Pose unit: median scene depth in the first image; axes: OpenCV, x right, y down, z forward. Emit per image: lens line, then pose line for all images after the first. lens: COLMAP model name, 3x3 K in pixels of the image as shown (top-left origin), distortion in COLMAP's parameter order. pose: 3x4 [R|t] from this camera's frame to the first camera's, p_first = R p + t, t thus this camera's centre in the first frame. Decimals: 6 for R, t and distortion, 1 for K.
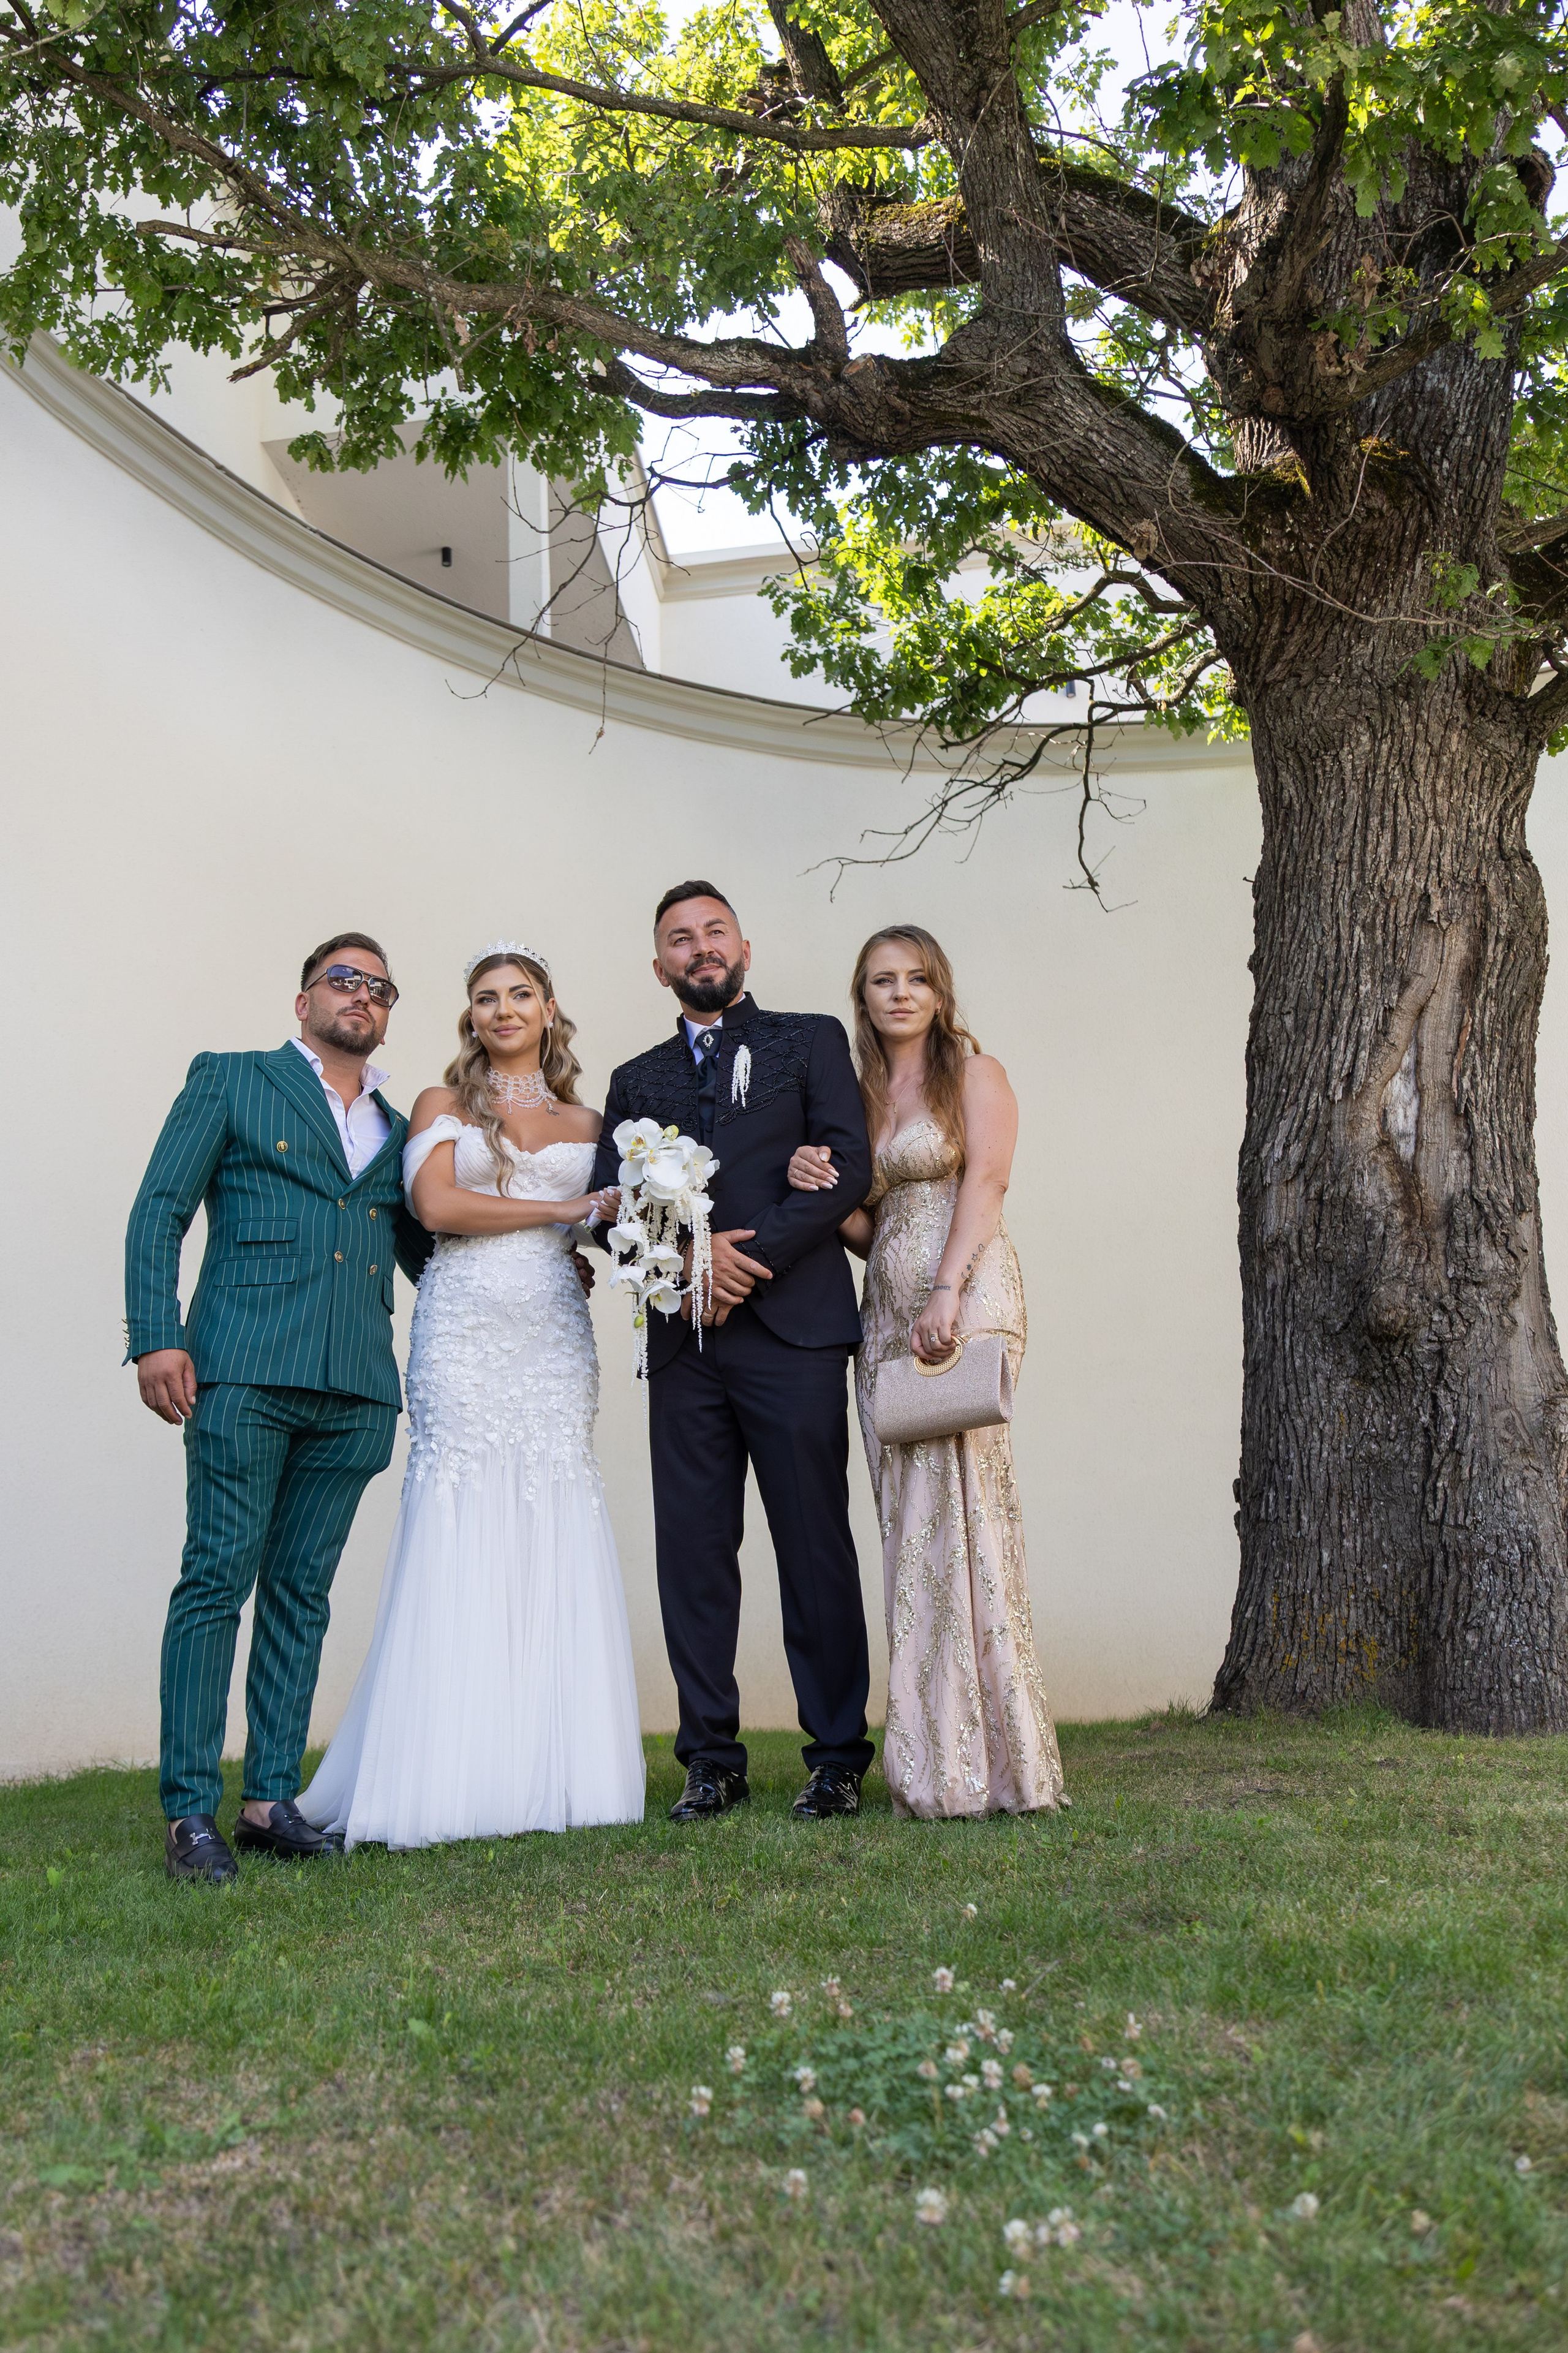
lens RADIAL K [[1854.6, 0, 657.2], [0, 1854.6, 1299.2], [0, 0, 1]] dist [0.018904, -0.013538]
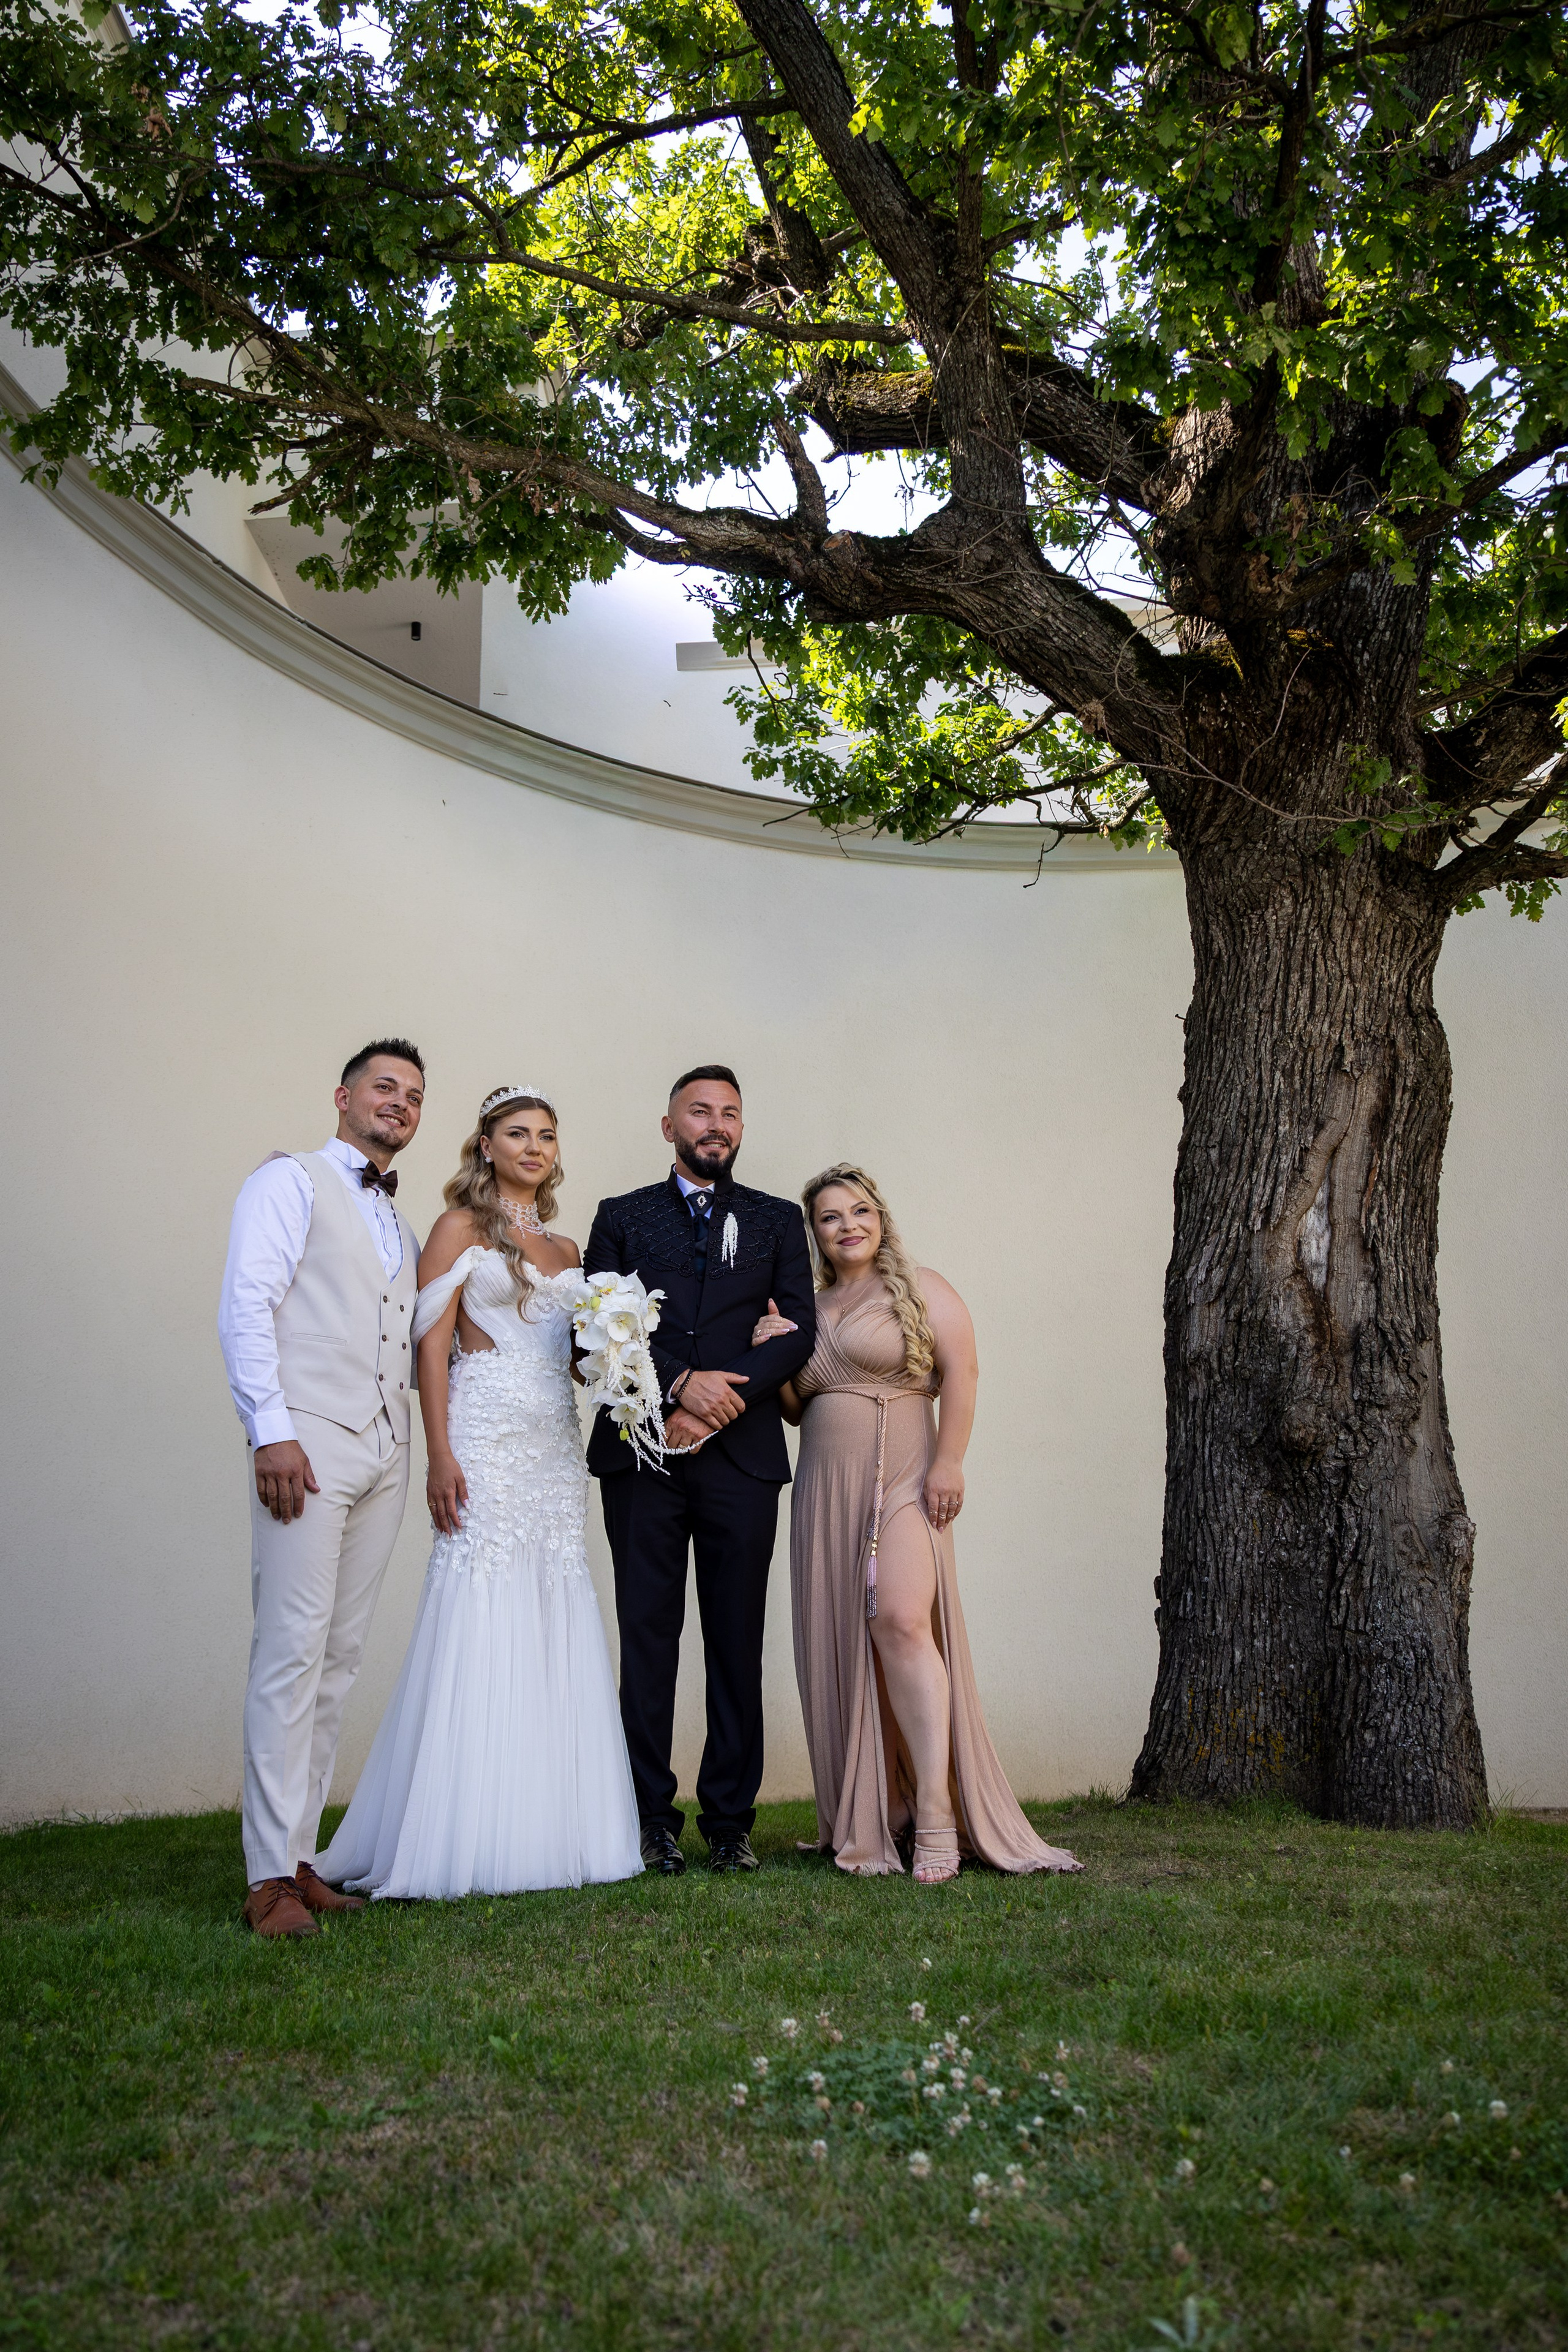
lens RADIAL K [[1953.8, 0, 622.5], [0, 1953.8, 1228.8], [0, 0, 1]] dist [0.022242, 0.011594]
pose [[0.998834, 0.038163, 0.029579, -0.038047], [-0.036553, 0.997916, -0.053175, -0.033298], [-0.031547, 0.052031, 0.998147, -0.130546]]
